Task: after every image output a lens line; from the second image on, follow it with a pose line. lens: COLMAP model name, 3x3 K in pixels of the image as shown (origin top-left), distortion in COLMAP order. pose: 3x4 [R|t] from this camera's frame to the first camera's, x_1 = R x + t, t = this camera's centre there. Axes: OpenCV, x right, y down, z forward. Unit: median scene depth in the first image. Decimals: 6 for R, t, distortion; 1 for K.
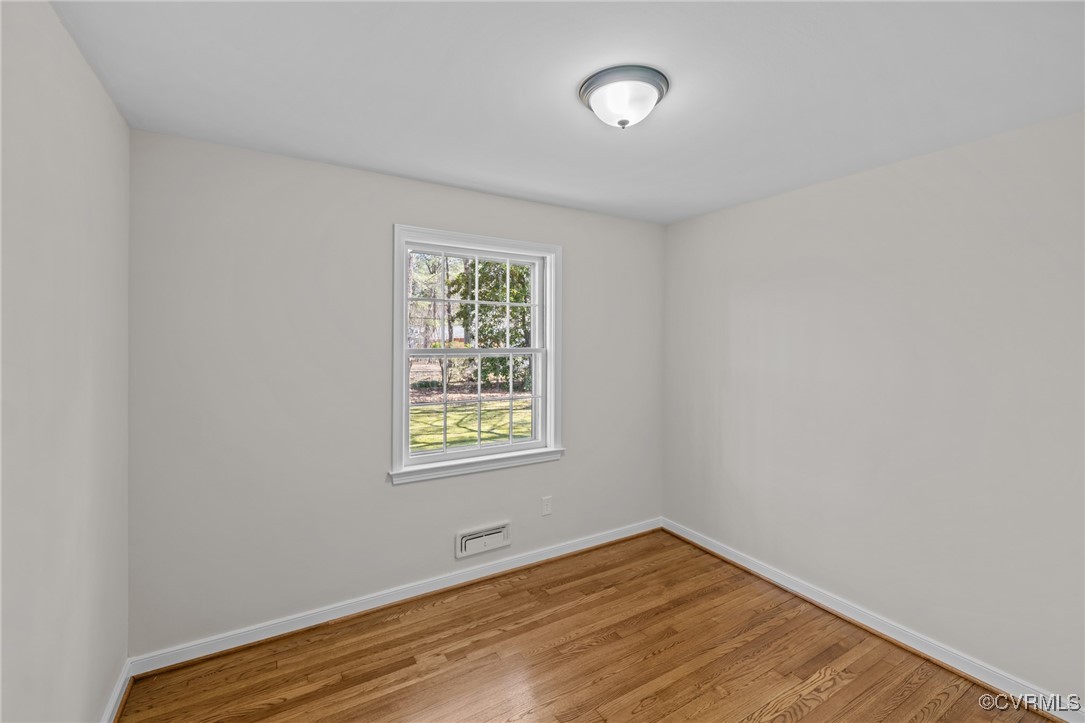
lens RADIAL K [[458.9, 0, 542.5], [0, 458.9, 361.5], [0, 0, 1]] dist [-0.000054, 0.000101]
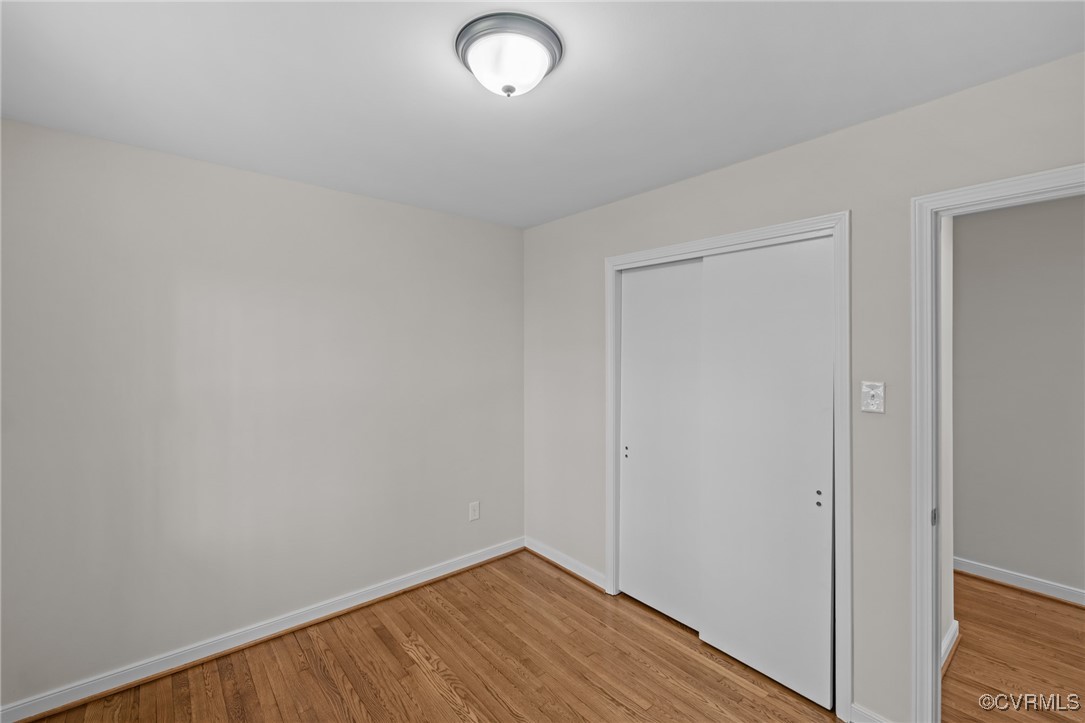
lens RADIAL K [[458.9, 0, 542.5], [0, 458.9, 361.5], [0, 0, 1]] dist [-0.000054, 0.000101]
pose [[-0.157091, -0.036580, 0.986907, -0.473638], [0.038157, 0.998343, 0.043077, -0.043874], [-0.986847, 0.044425, -0.155434, 0.773721]]
